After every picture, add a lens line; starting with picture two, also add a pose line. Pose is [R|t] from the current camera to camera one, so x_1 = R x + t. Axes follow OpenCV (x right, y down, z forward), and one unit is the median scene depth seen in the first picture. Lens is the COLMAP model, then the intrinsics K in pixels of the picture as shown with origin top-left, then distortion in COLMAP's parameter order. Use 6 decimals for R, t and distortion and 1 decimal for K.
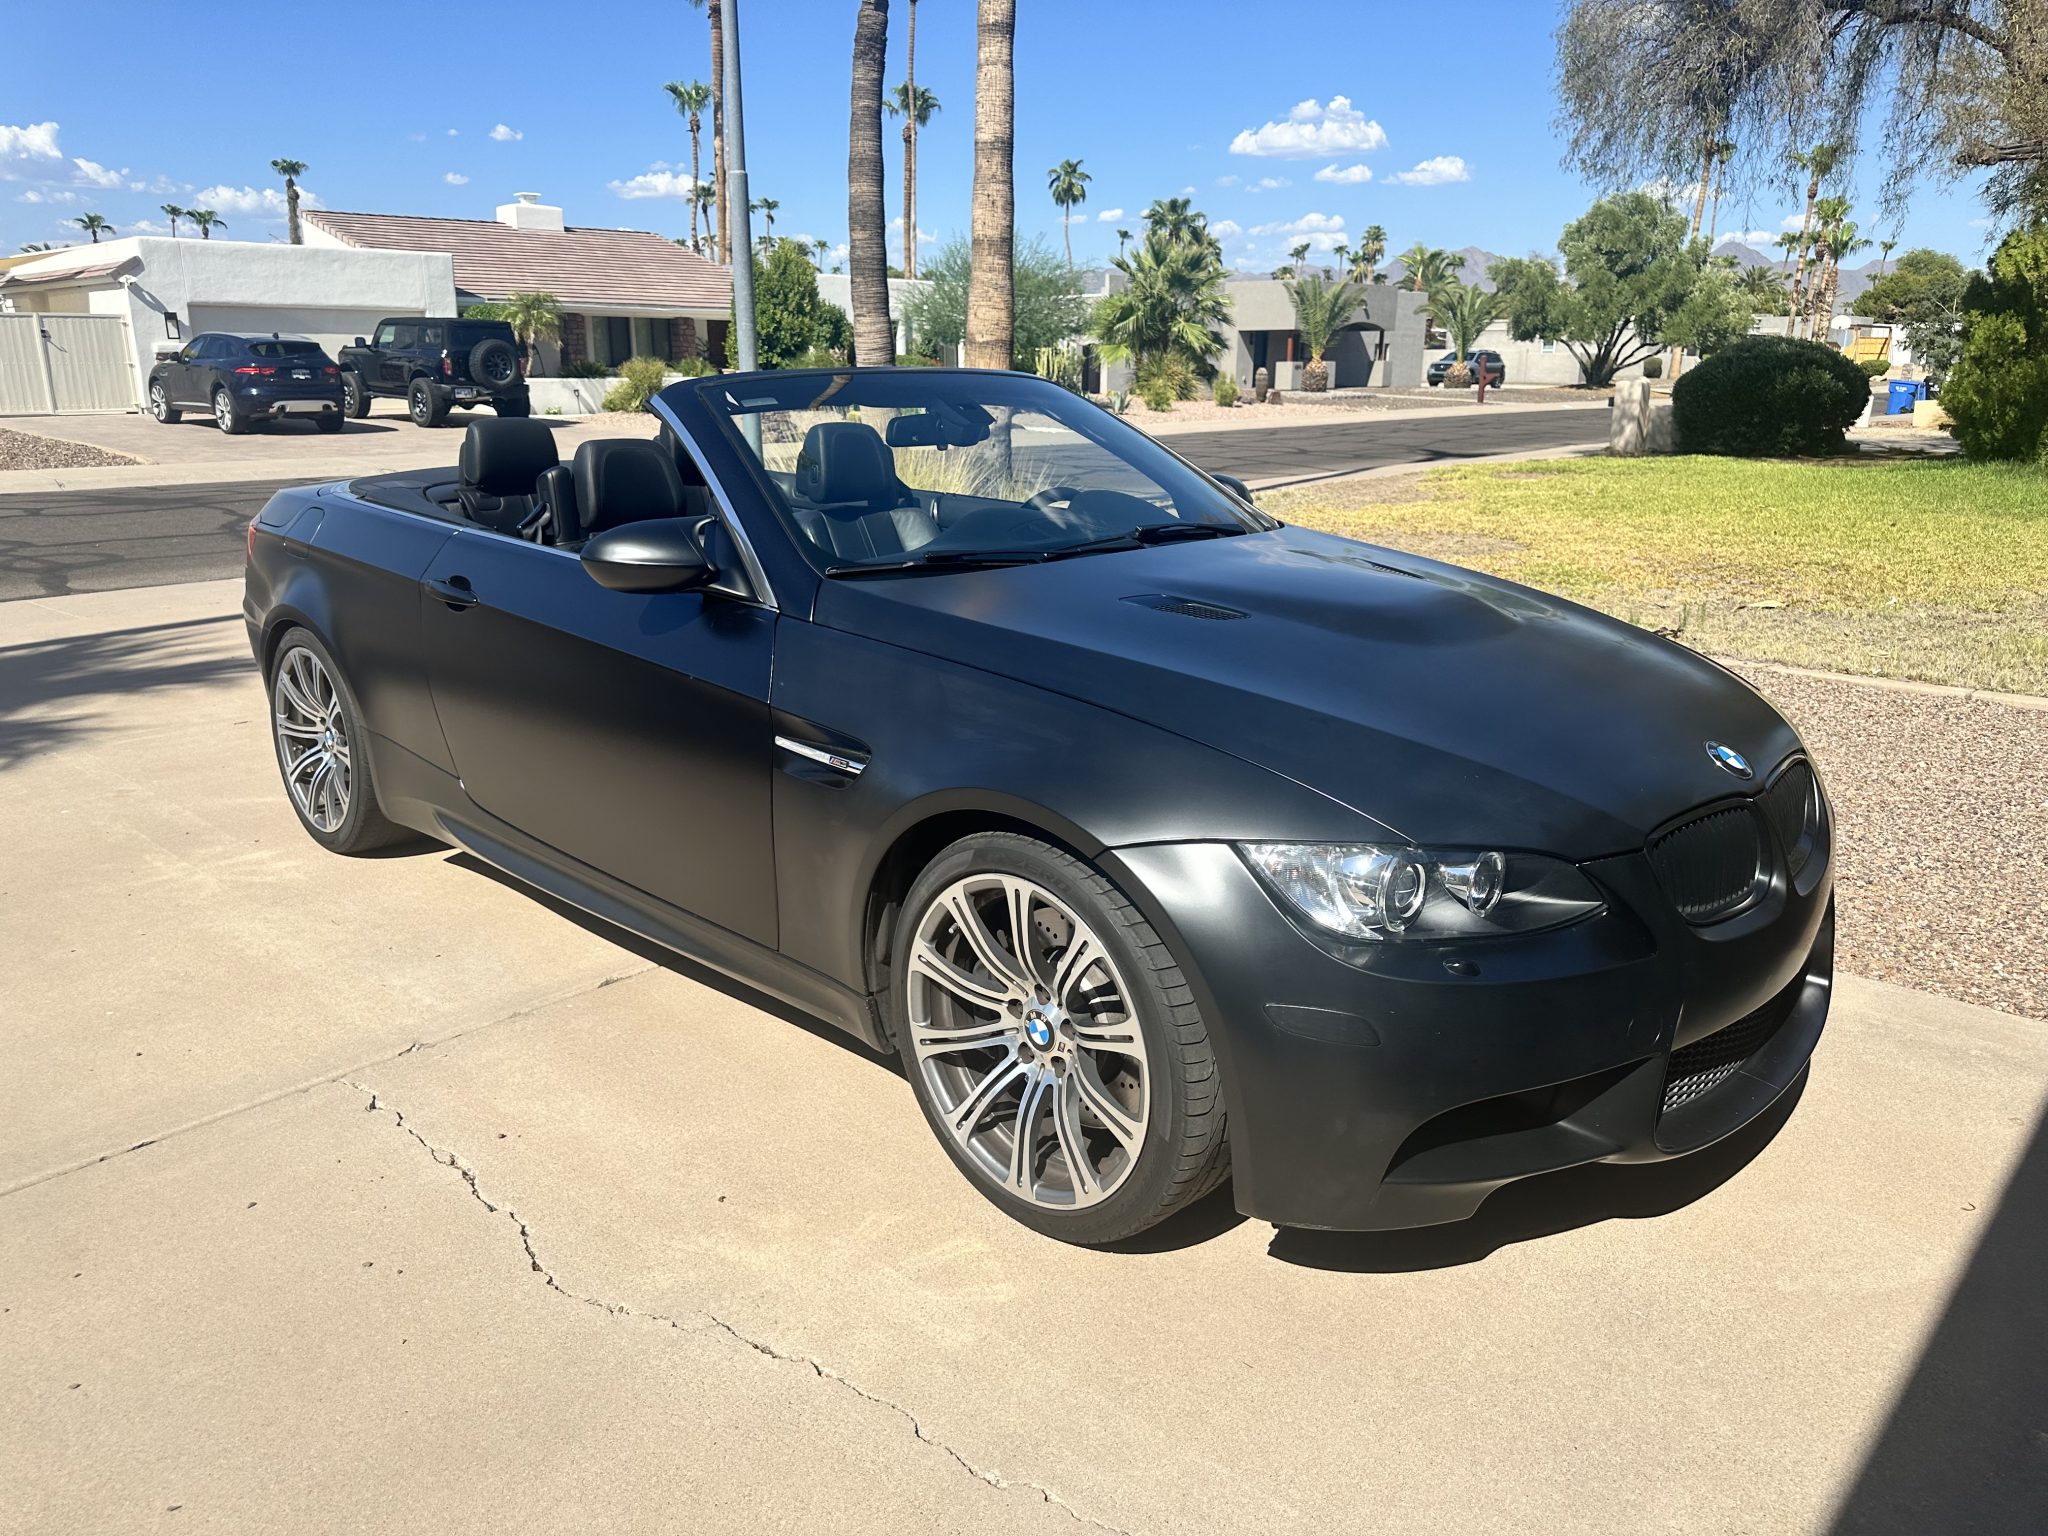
lens RADIAL K [[1455.7, 0, 1016.9], [0, 1455.7, 754.0], [0, 0, 1]] dist [0.095658, -0.162012]
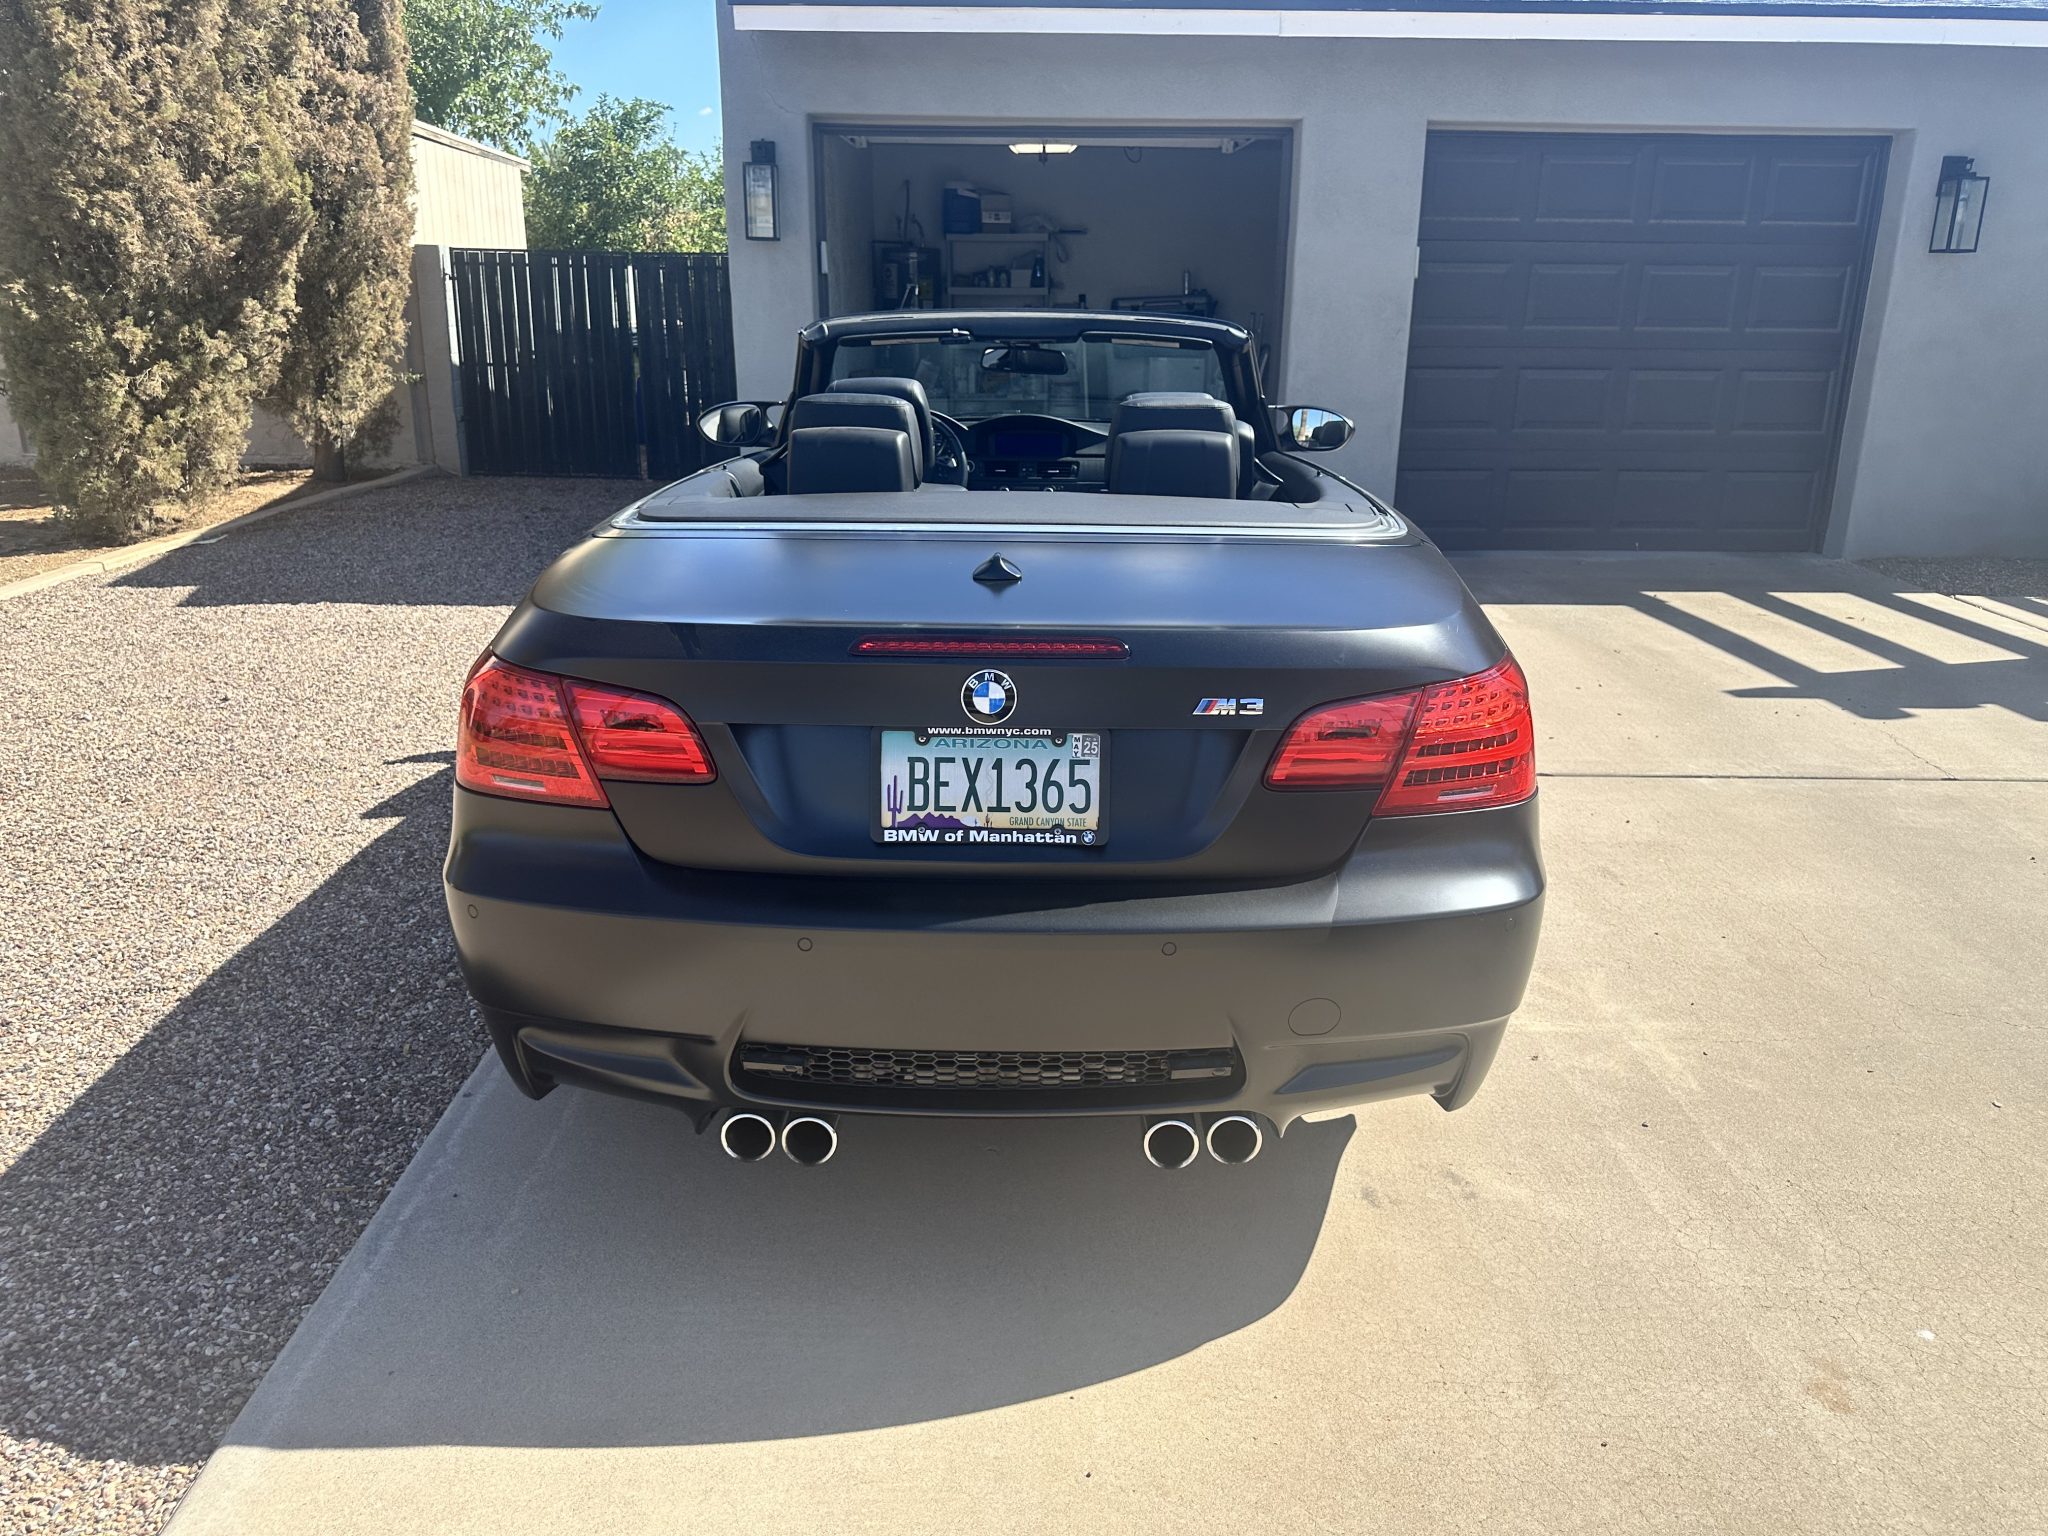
lens RADIAL K [[1465.5, 0, 1020.4], [0, 1465.5, 728.9], [0, 0, 1]] dist [0.065872, -0.065428]
pose [[-0.690710, -0.207450, 0.692737, -0.181534], [0.179708, 0.878672, 0.442314, -0.091750], [-0.700446, 0.430001, -0.569627, 0.341477]]
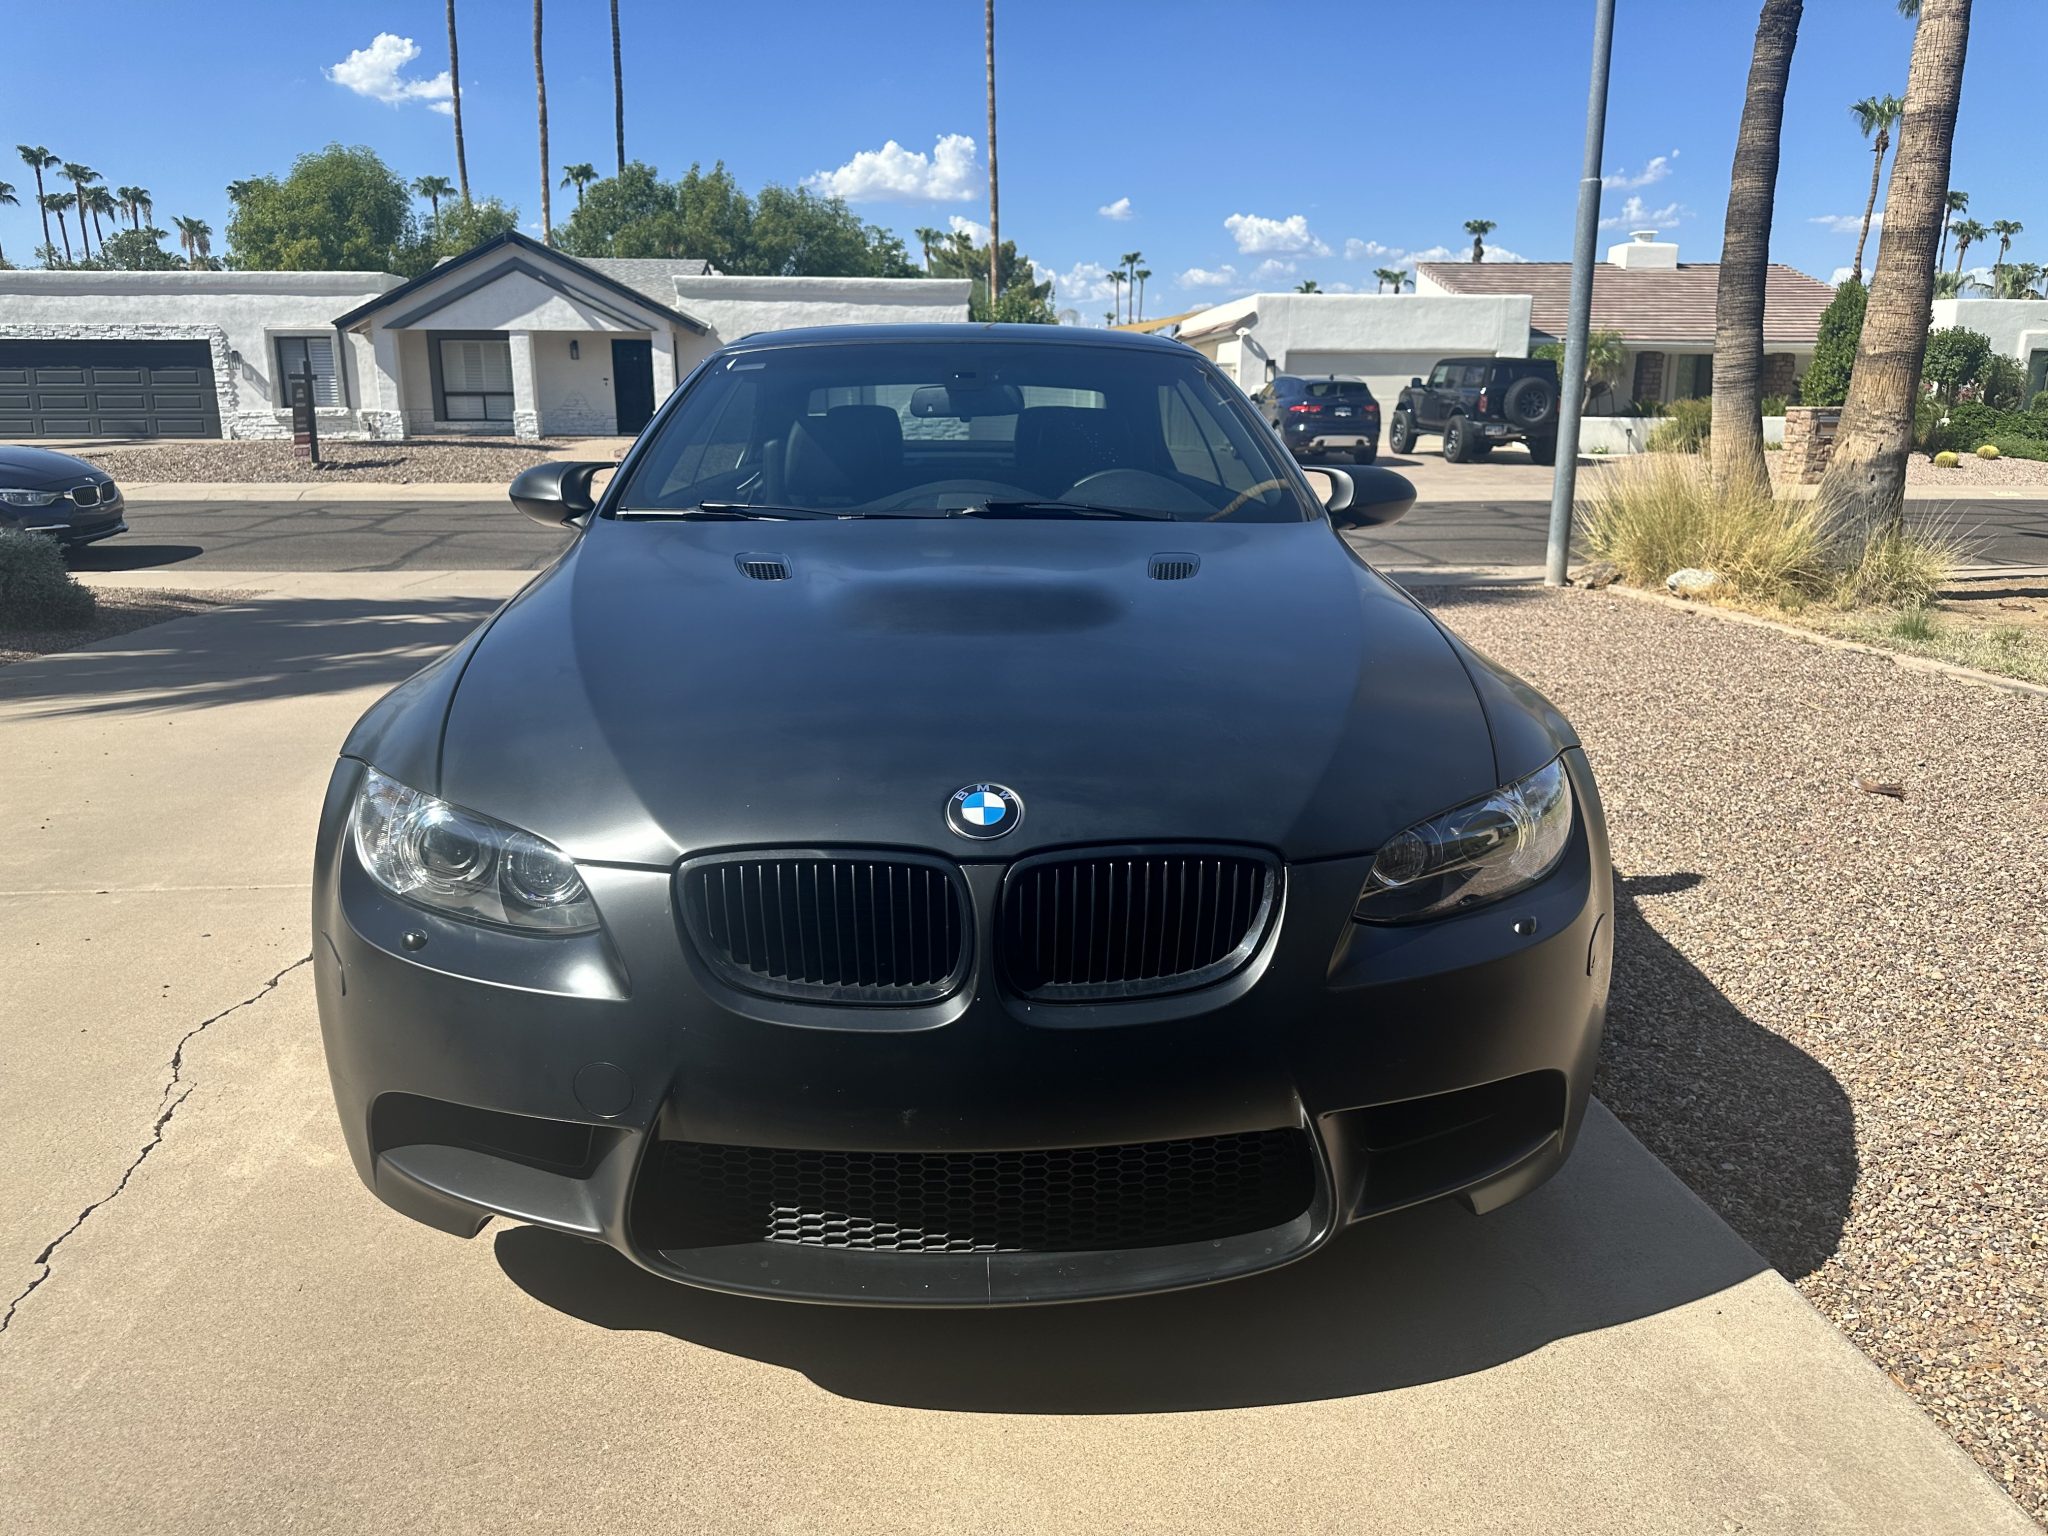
lens RADIAL K [[1461.0, 0, 1001.0], [0, 1461.0, 764.3], [0, 0, 1]] dist [-0.003156, -0.009211]
pose [[0.728414, 0.165991, -0.664726, 0.118541], [-0.180192, 0.982465, 0.047879, -0.006834], [0.661018, 0.084903, 0.745552, 0.059451]]
